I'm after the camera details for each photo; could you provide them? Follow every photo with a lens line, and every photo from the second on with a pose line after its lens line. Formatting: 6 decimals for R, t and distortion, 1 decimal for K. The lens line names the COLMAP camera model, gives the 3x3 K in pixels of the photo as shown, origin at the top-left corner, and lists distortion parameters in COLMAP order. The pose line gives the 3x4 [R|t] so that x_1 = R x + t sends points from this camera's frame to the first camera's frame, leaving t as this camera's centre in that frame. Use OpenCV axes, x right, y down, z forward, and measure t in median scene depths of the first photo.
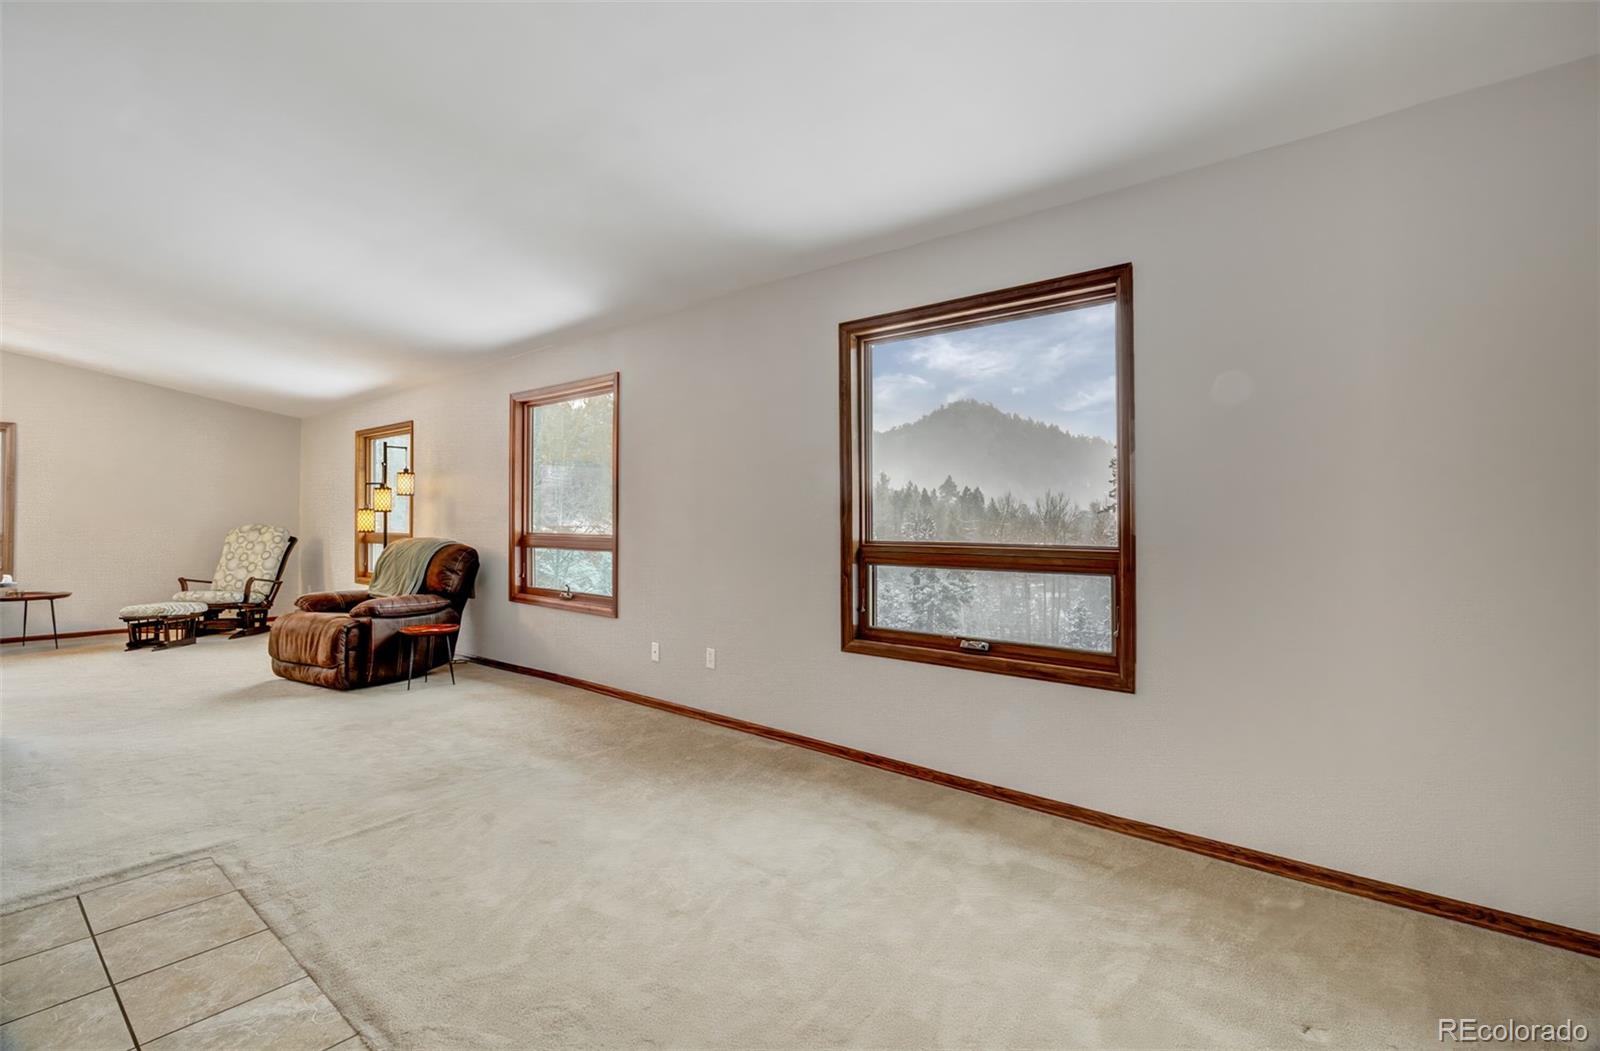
lens RADIAL K [[746.7, 0, 799.0], [0, 746.7, 524.6], [0, 0, 1]] dist [-0.004444, -0.000095]
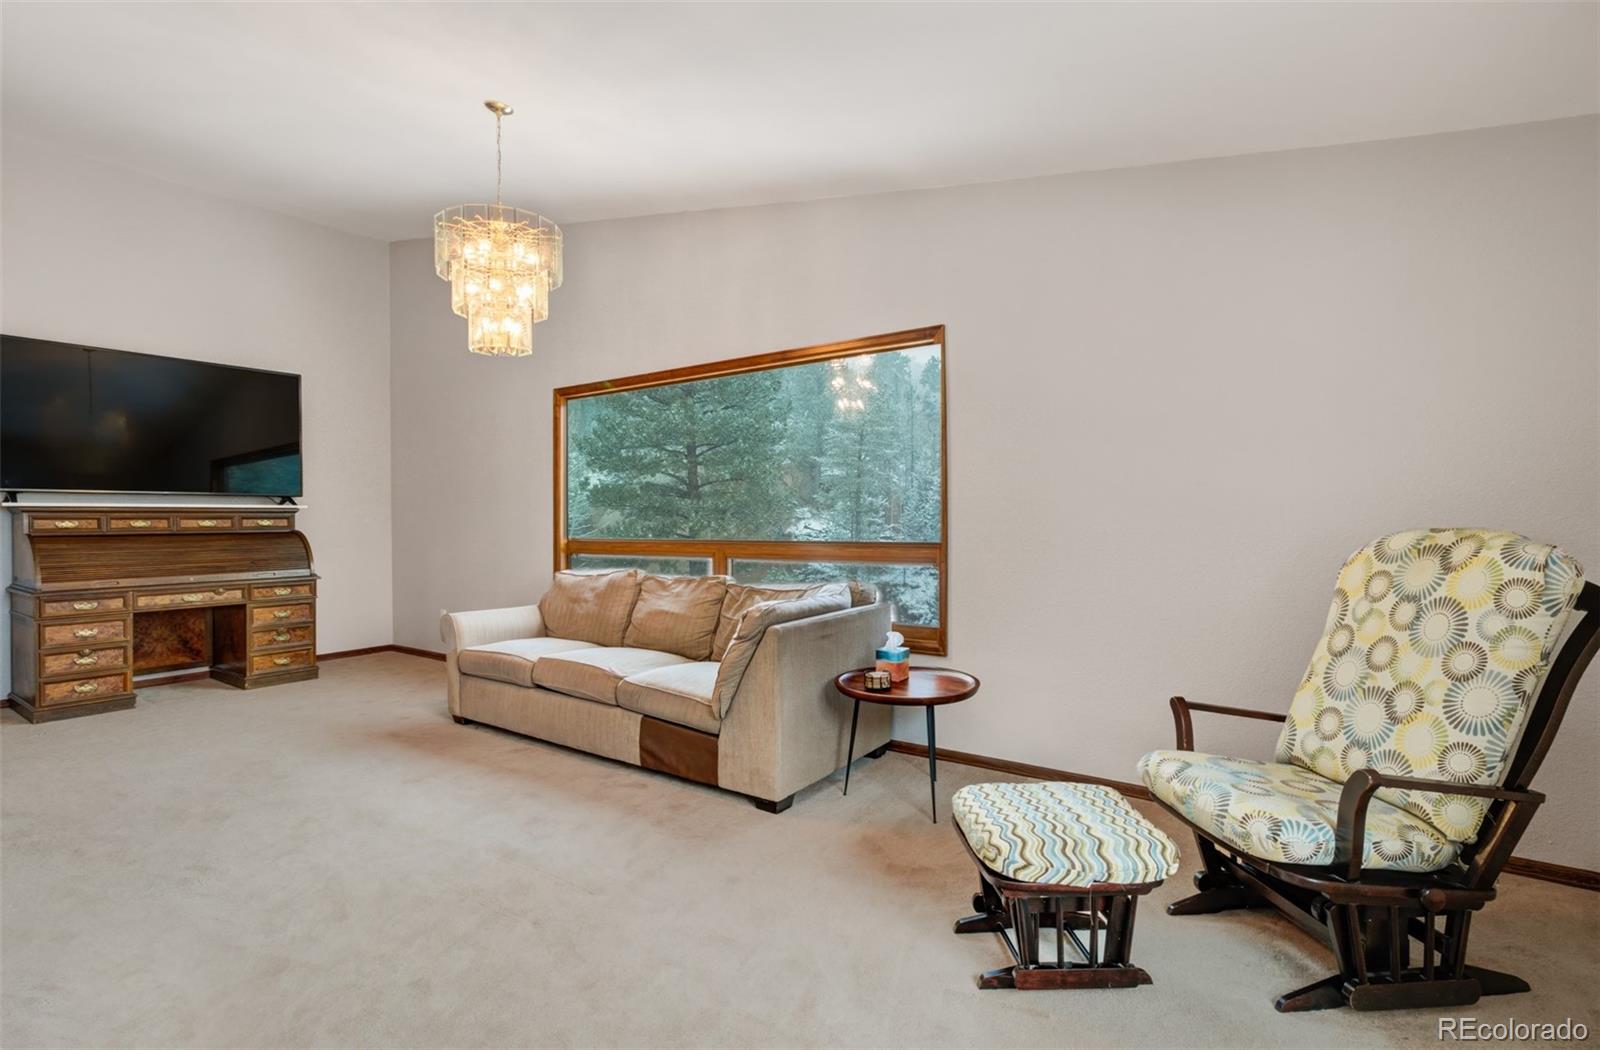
lens RADIAL K [[746.7, 0, 798.9], [0, 746.7, 518.1], [0, 0, 1]] dist [-0.004444, -0.000095]
pose [[0.083267, -0.009407, -0.996483, -0.498912], [0.020481, 0.999760, -0.007727, -0.006889], [0.996317, -0.019766, 0.083440, 0.772607]]
